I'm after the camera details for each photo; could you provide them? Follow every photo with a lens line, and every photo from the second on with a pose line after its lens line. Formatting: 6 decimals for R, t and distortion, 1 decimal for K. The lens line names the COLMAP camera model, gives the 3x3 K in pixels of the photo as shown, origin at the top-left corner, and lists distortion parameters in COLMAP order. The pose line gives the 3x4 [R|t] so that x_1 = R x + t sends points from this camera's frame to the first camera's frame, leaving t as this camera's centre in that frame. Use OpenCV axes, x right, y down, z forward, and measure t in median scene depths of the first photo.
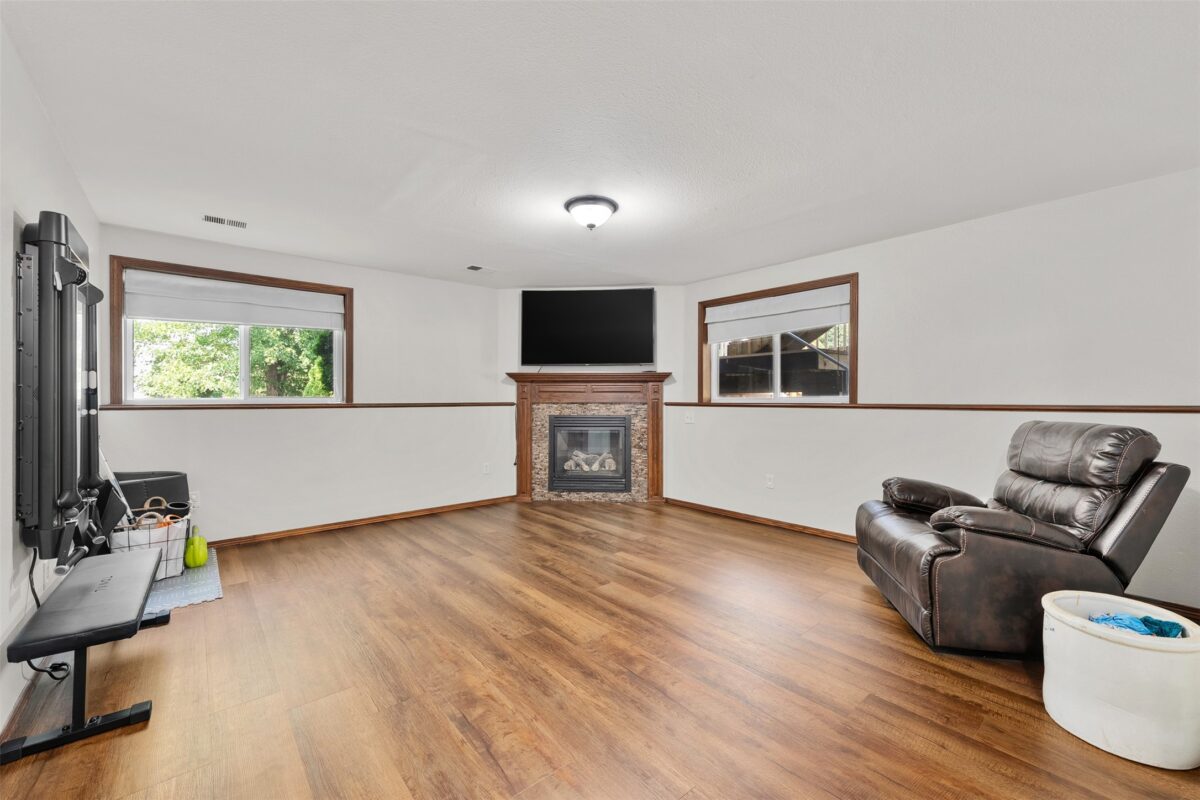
lens RADIAL K [[476.7, 0, 596.7], [0, 476.7, 398.7], [0, 0, 1]] dist [-0.002318, -0.000291]
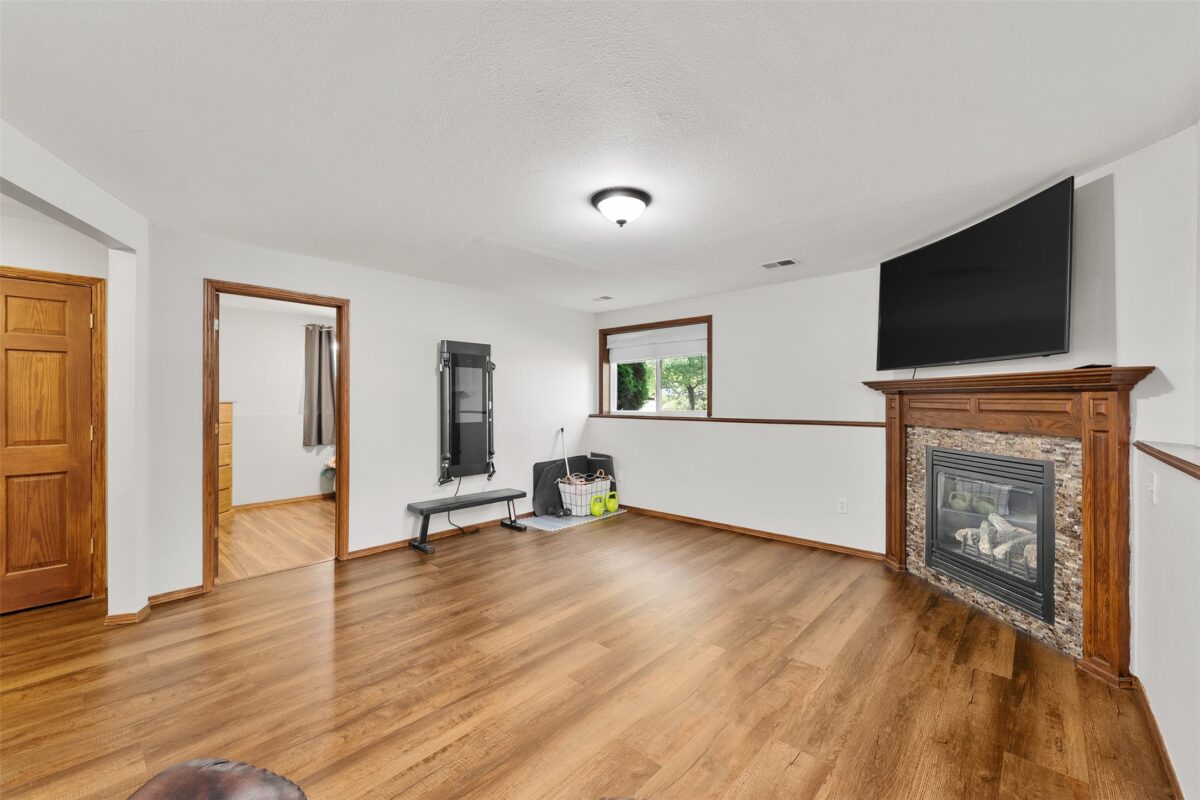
lens RADIAL K [[476.7, 0, 596.7], [0, 476.7, 398.7], [0, 0, 1]] dist [-0.002318, -0.000291]
pose [[0.122587, -0.003253, -0.992452, 0.483734], [0.000649, 0.999995, -0.003197, -0.026425], [0.992458, -0.000252, 0.122588, 0.498073]]
